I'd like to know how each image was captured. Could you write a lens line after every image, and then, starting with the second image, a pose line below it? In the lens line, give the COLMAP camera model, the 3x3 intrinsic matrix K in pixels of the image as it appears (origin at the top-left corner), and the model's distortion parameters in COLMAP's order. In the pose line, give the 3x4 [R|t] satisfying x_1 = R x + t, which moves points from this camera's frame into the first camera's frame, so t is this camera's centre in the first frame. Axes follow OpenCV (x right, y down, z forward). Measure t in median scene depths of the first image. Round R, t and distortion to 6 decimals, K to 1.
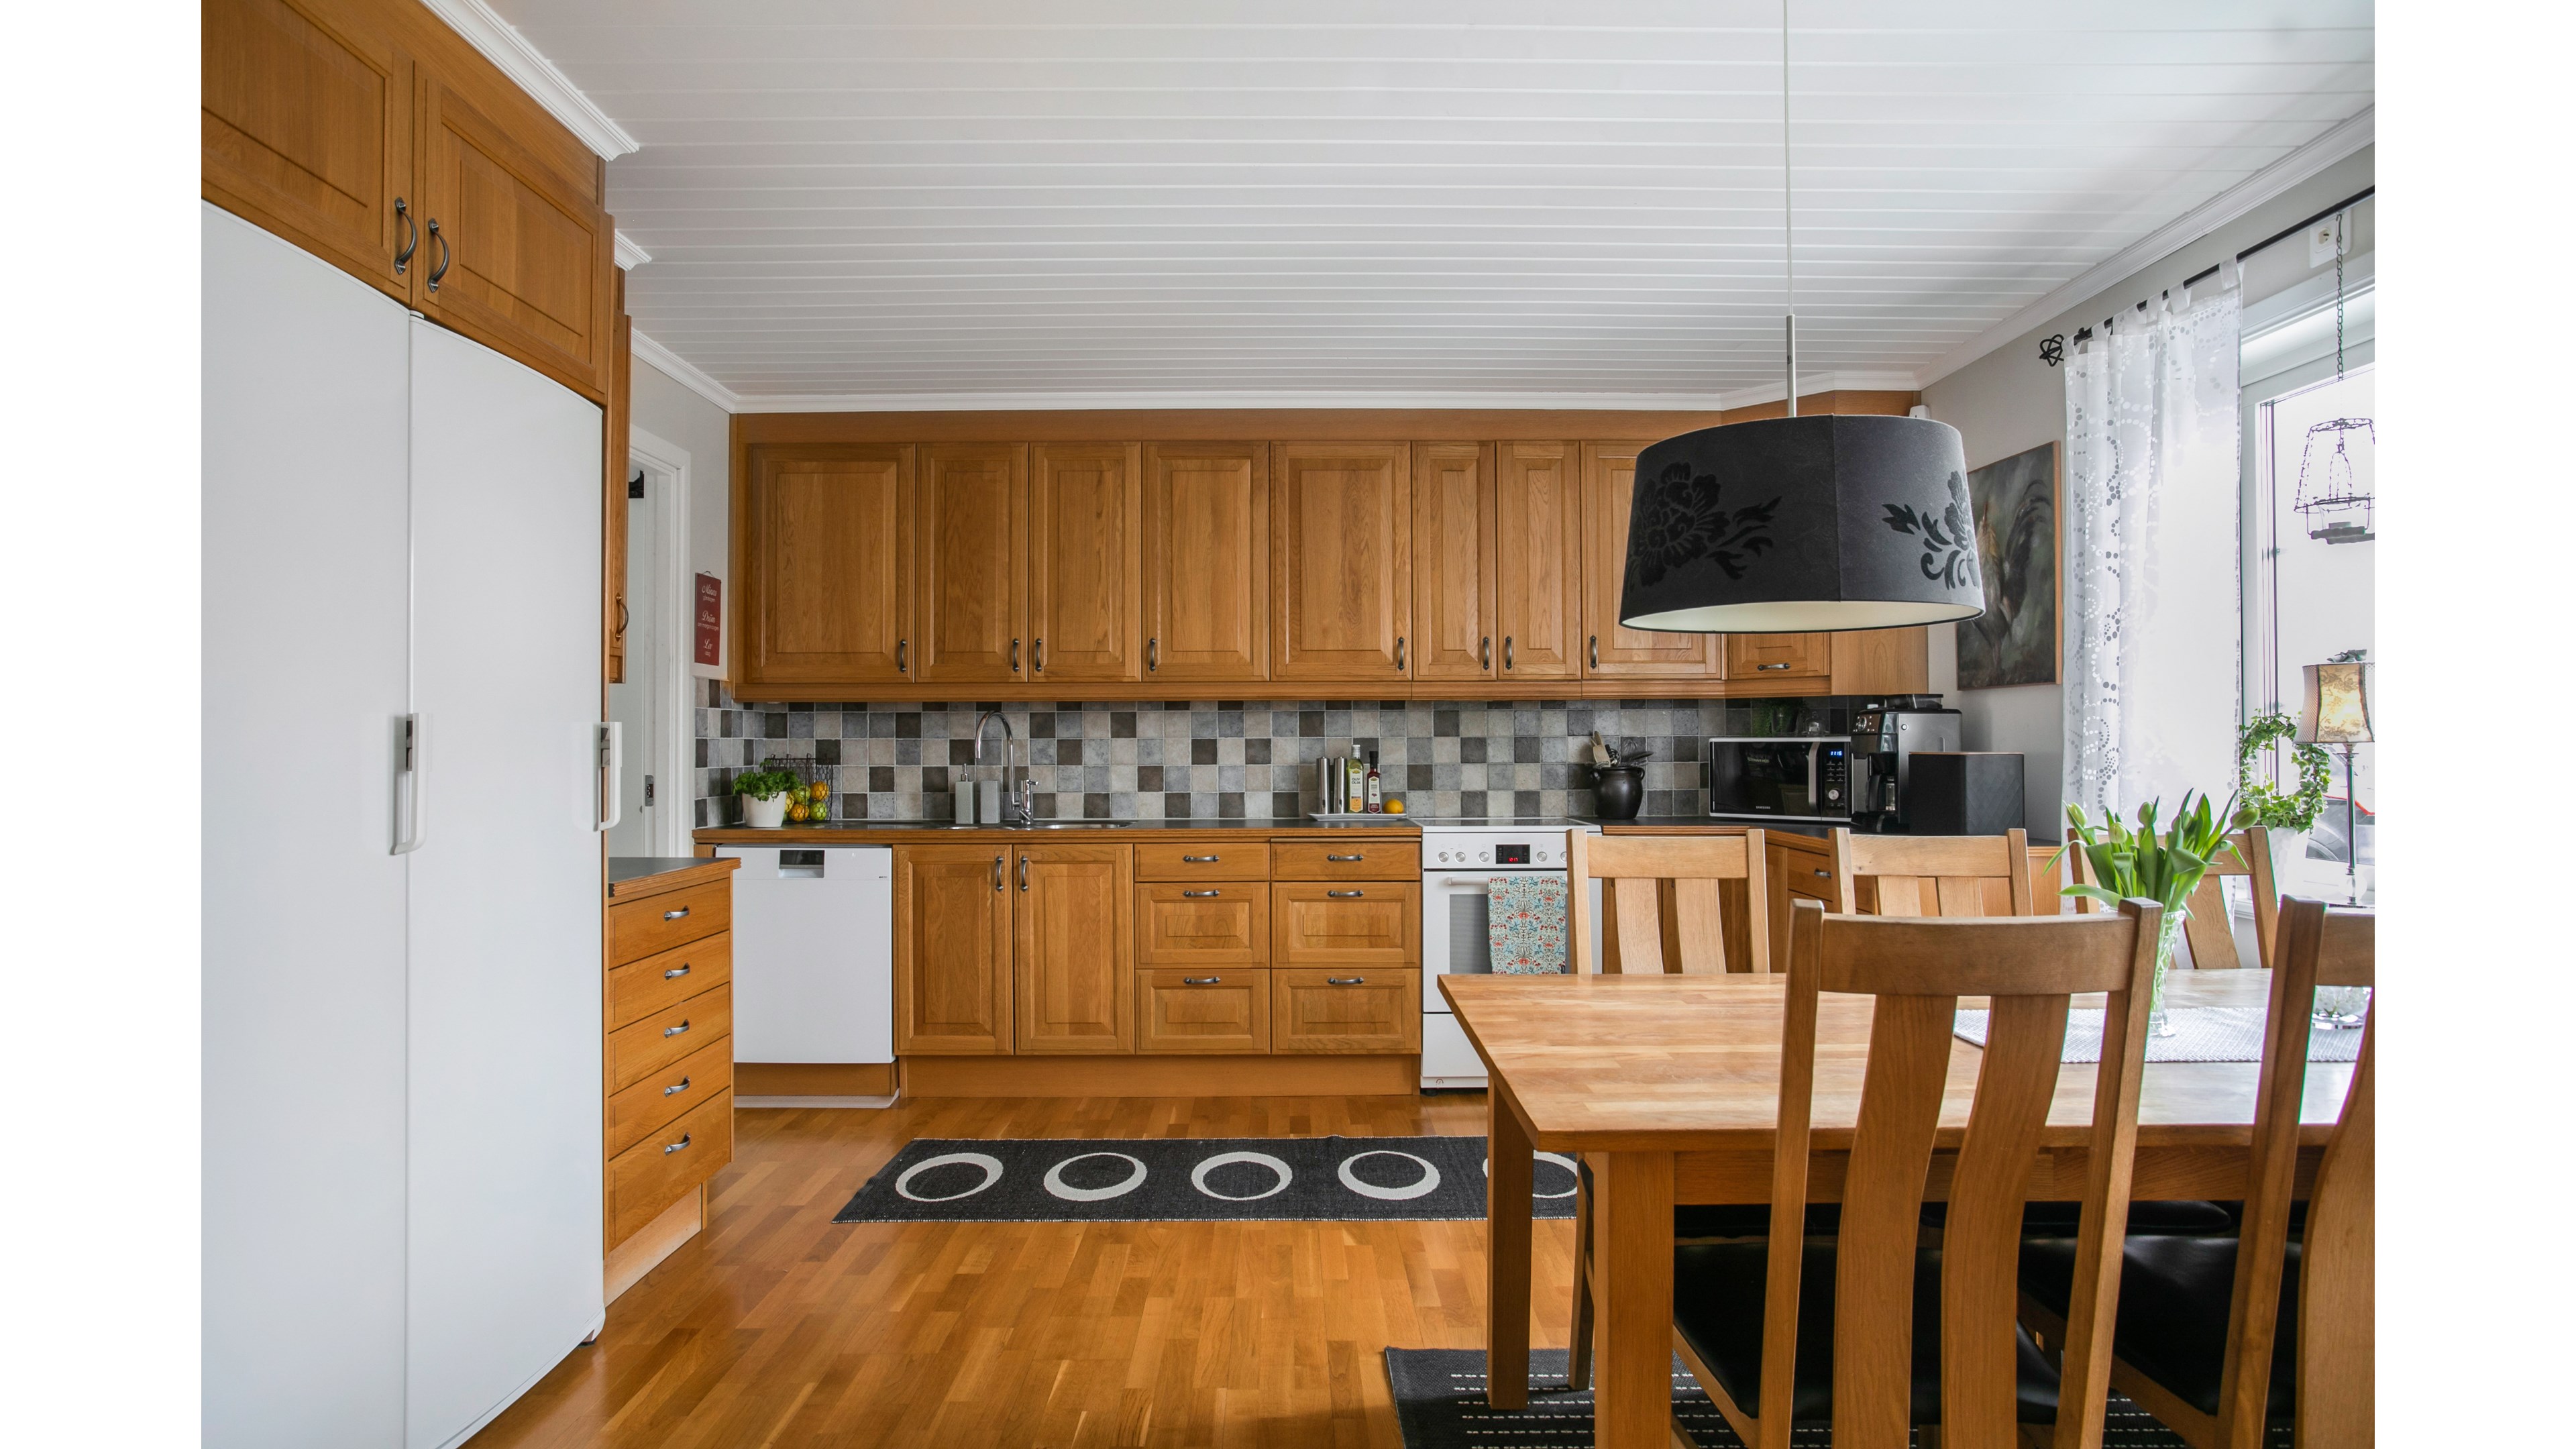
lens RADIAL K [[1356.1, 0, 1288.0], [0, 1356.1, 735.5], [0, 0, 1]] dist [-0.053828, 0.070352]
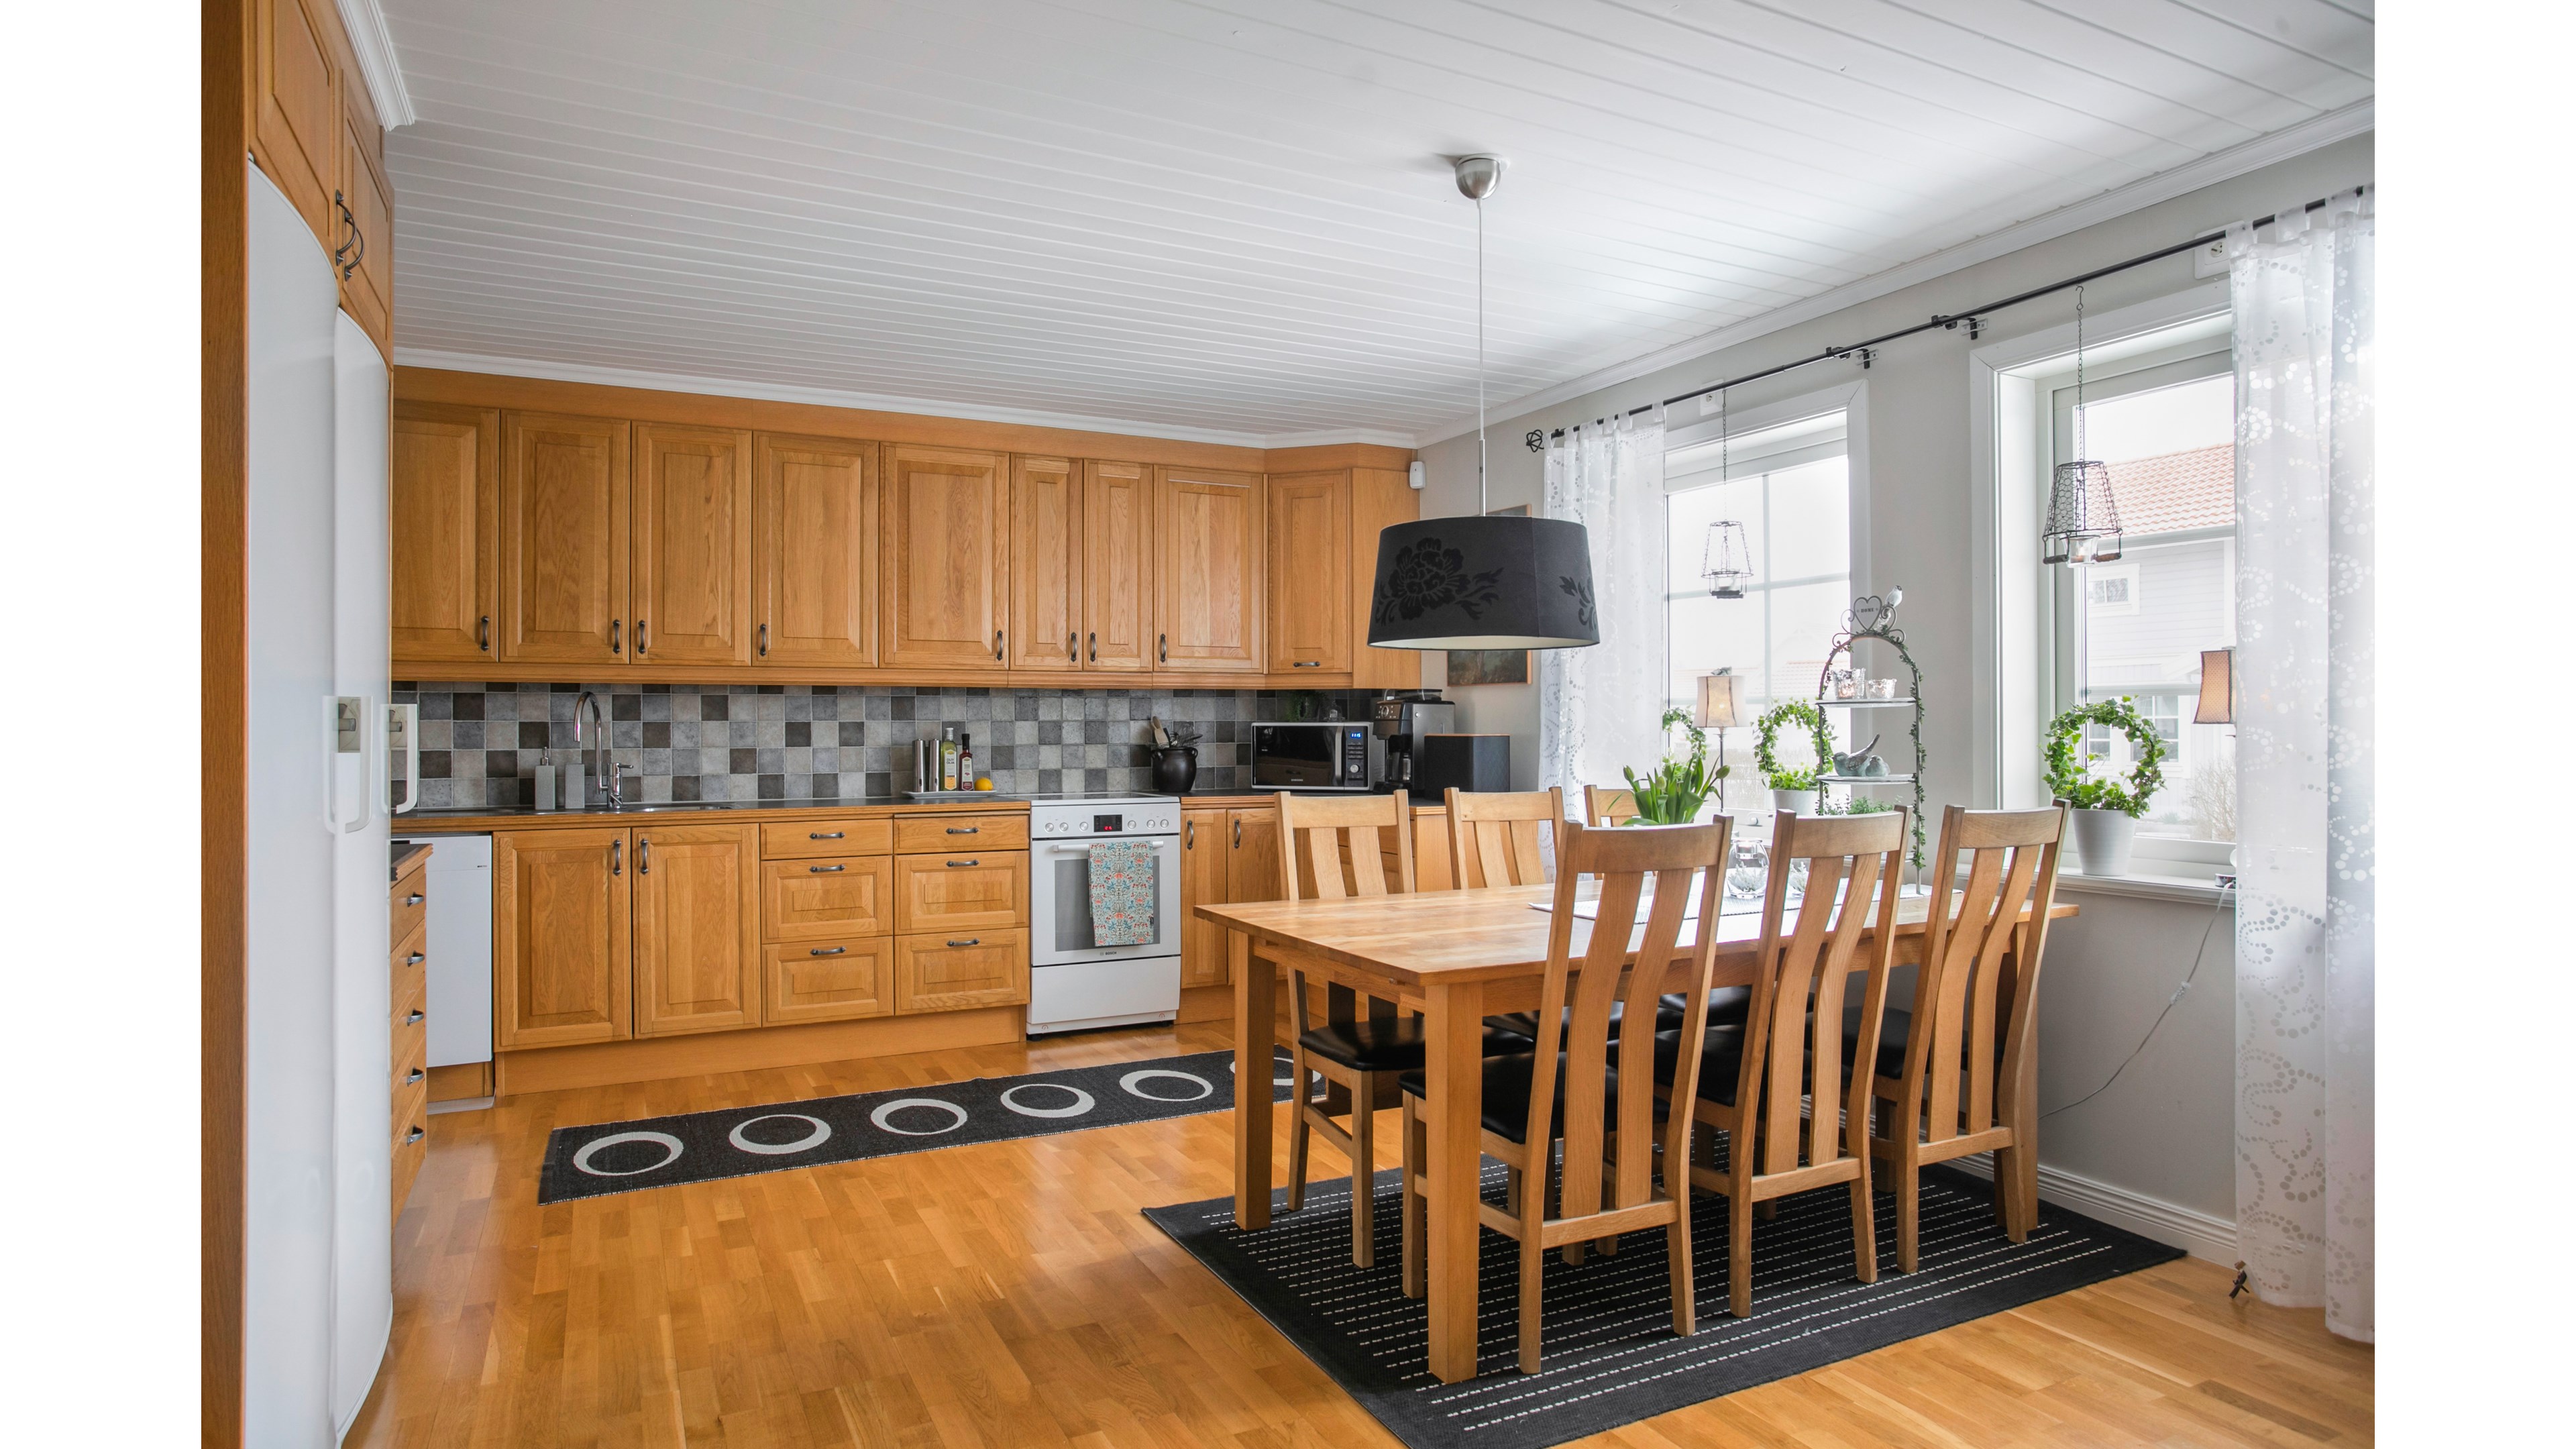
lens RADIAL K [[1380.3, 0, 1288.0], [0, 1380.3, 724.5], [0, 0, 1]] dist [-0.002089, 0.000080]
pose [[0.898393, 0.002360, 0.439186, -0.202478], [-0.004133, 0.999987, 0.003081, -0.000347], [-0.439173, -0.004583, 0.898391, -0.115822]]
